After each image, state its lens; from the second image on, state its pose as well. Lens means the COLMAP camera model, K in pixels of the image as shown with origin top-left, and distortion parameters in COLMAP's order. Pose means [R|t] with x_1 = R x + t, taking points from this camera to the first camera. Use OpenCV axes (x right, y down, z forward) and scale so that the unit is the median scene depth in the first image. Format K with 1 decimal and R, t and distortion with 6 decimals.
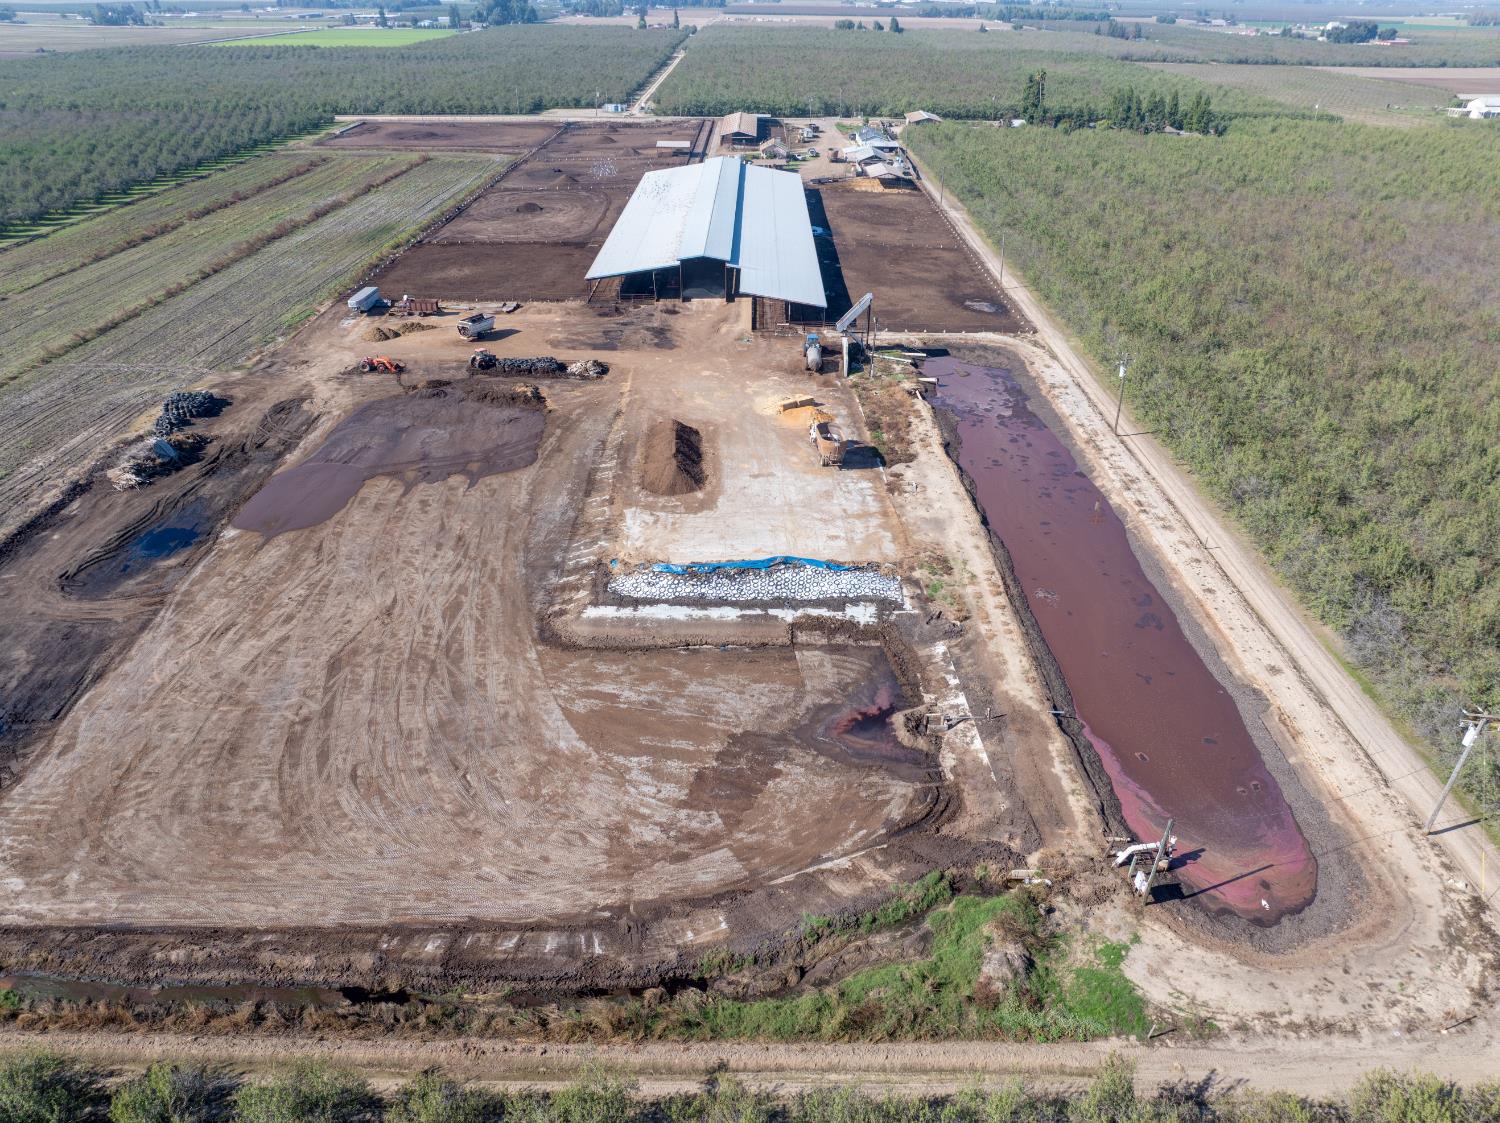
lens RADIAL K [[1052.0, 0, 750.0], [0, 1052.0, 561.5], [0, 0, 1]] dist [-0.029179, -0.010387]
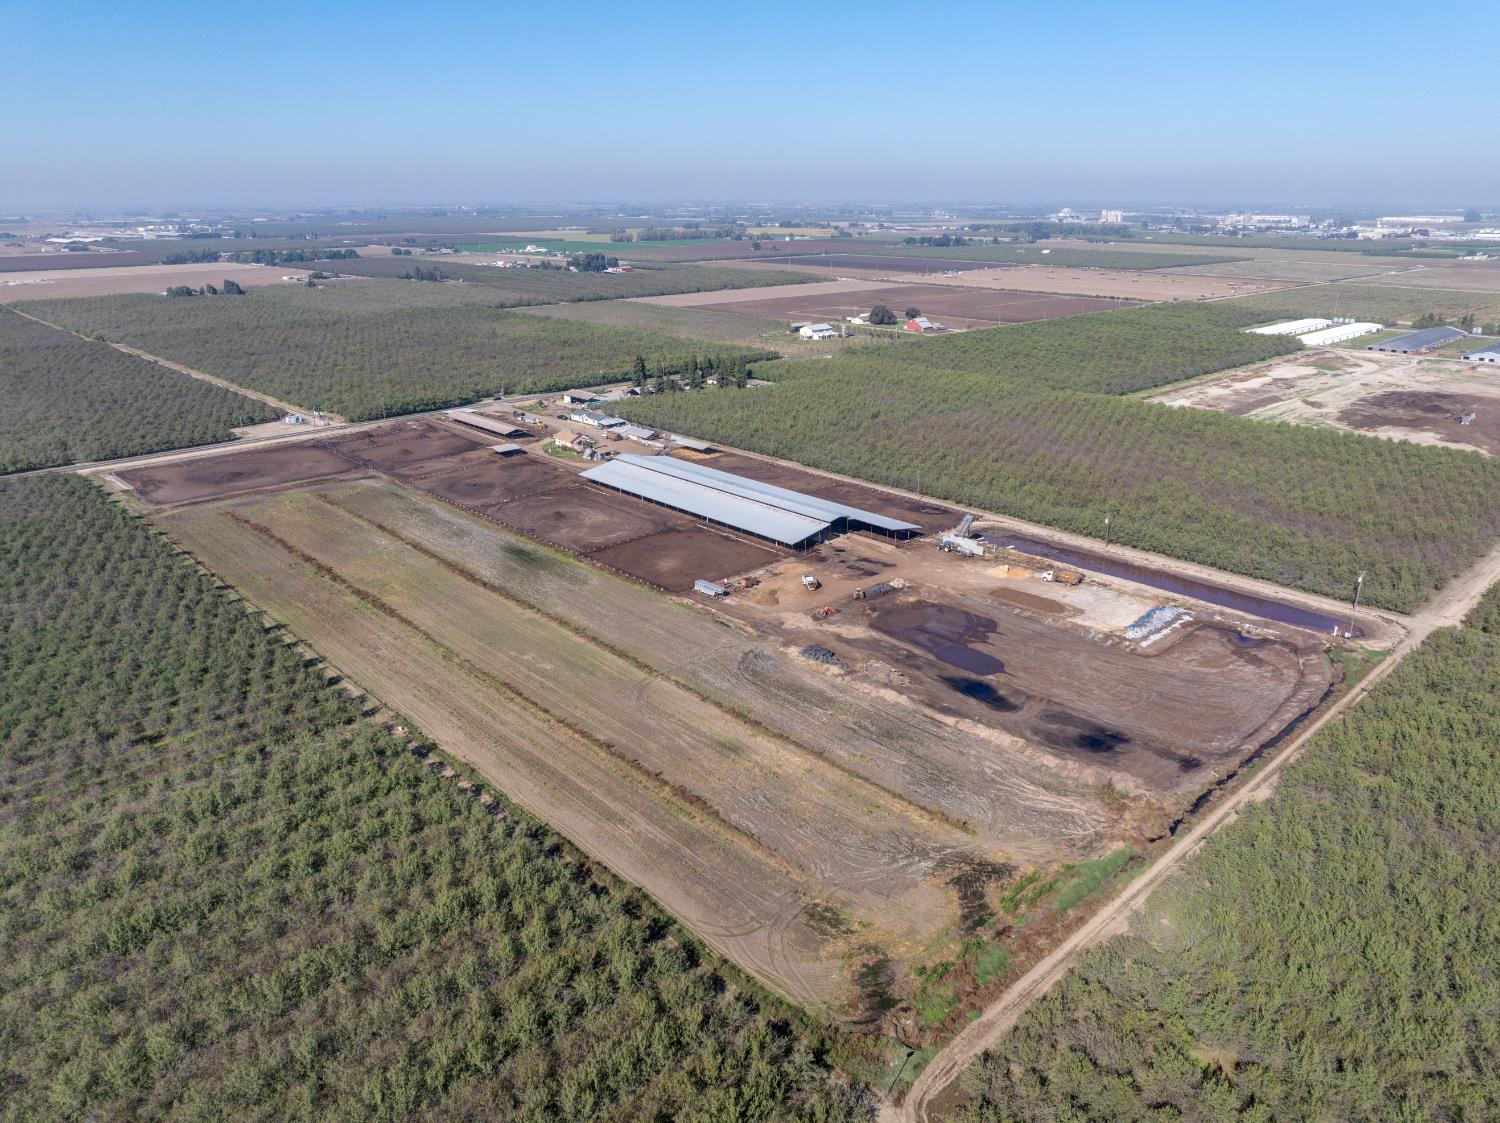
lens RADIAL K [[1052.0, 0, 750.0], [0, 1052.0, 561.5], [0, 0, 1]] dist [-0.029179, -0.010387]
pose [[0.728381, -0.239206, 0.642061, -2.213640], [0.343864, 0.938142, -0.040580, -0.336328], [-0.592637, 0.250340, 0.765579, -0.429768]]
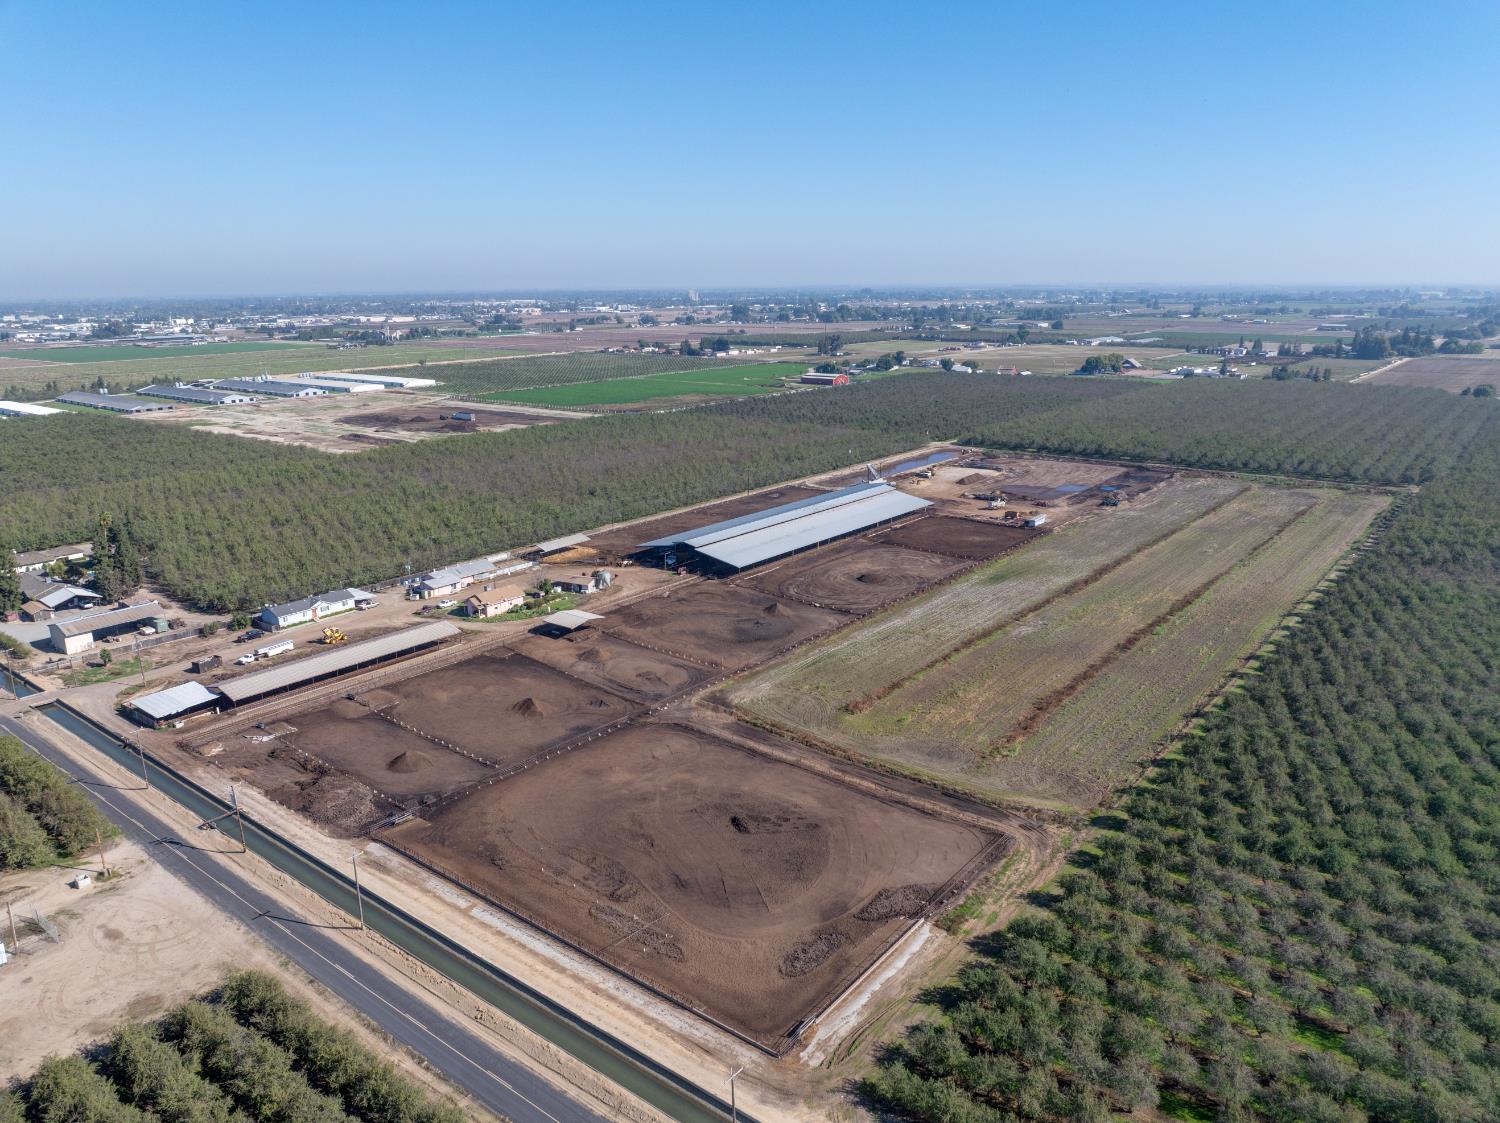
lens RADIAL K [[1041.5, 0, 750.0], [0, 1041.5, 561.5], [0, 0, 1]] dist [-0.019405, 0.003742]
pose [[-0.784988, -0.161424, 0.598110, -1.916096], [0.304327, 0.740458, 0.599256, -2.610050], [-0.539609, 0.652430, -0.532125, 4.033598]]
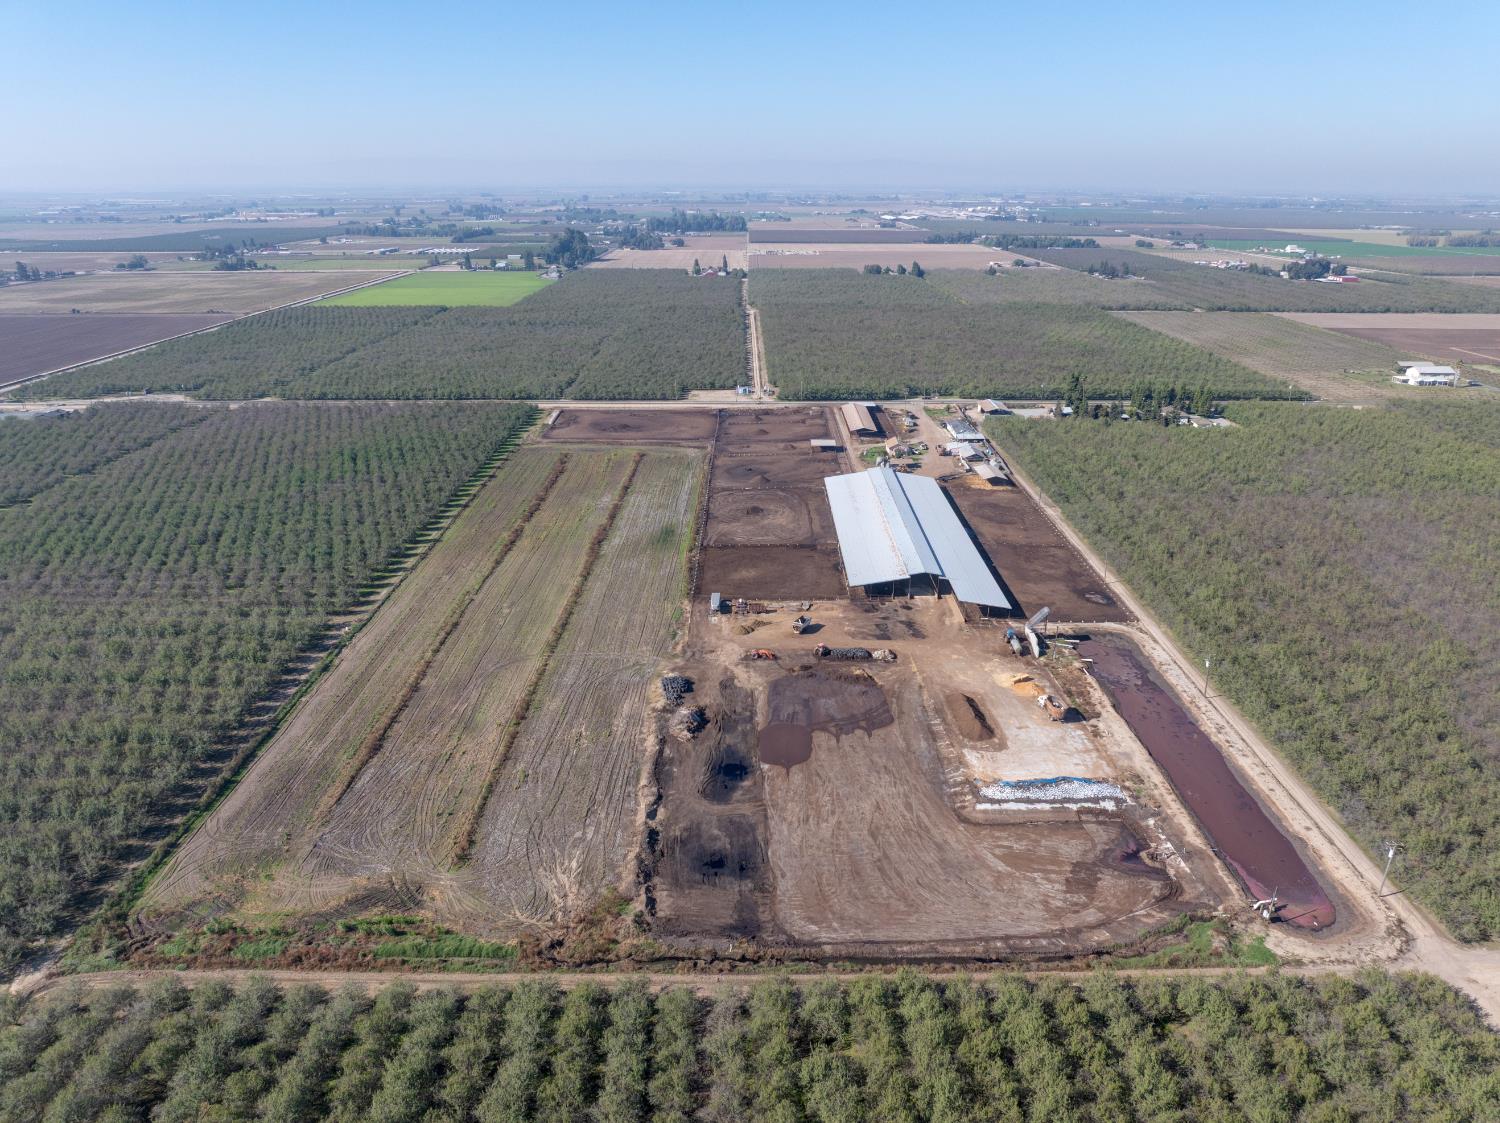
lens RADIAL K [[1049.4, 0, 750.0], [0, 1049.4, 561.5], [0, 0, 1]] dist [-0.038408, 0.001802]
pose [[0.999919, -0.012676, 0.001324, -0.528515], [0.012725, 0.987166, -0.159192, -0.094221], [0.000711, 0.159196, 0.987247, -0.981793]]
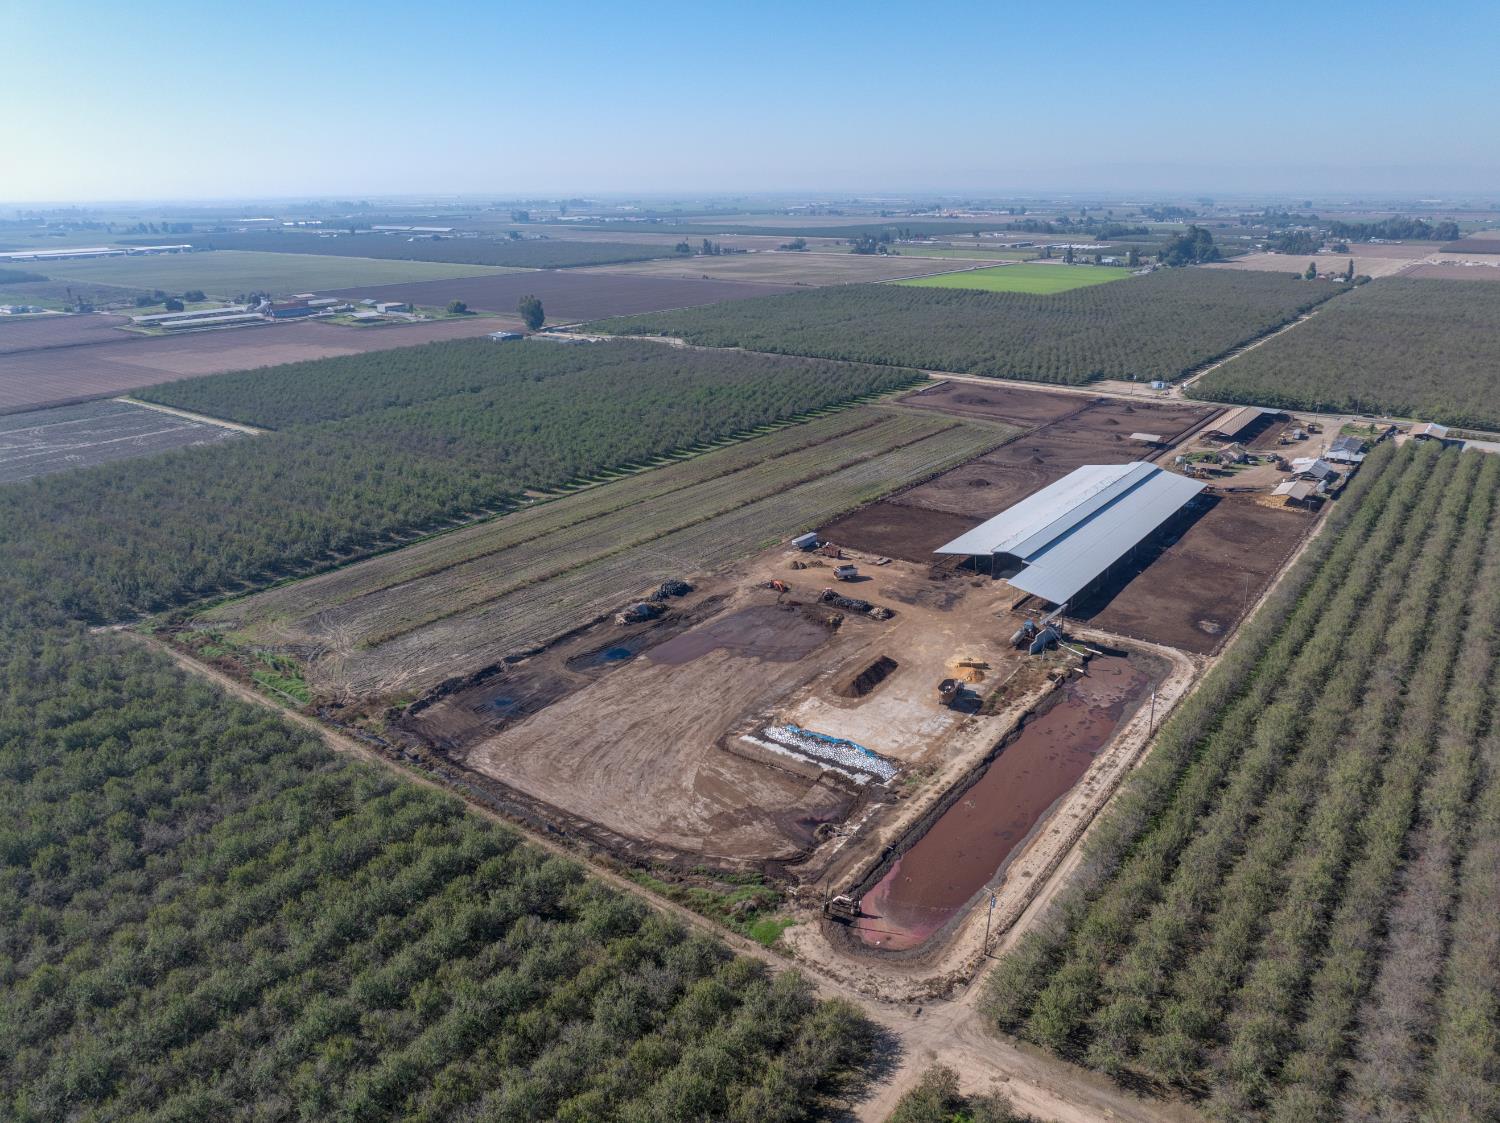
lens RADIAL K [[1041.5, 0, 750.0], [0, 1041.5, 561.5], [0, 0, 1]] dist [-0.019405, 0.003742]
pose [[0.804354, 0.185466, -0.564462, 0.820322], [-0.276690, 0.957655, -0.079623, -0.106390], [0.525792, 0.220226, 0.821610, -0.641457]]
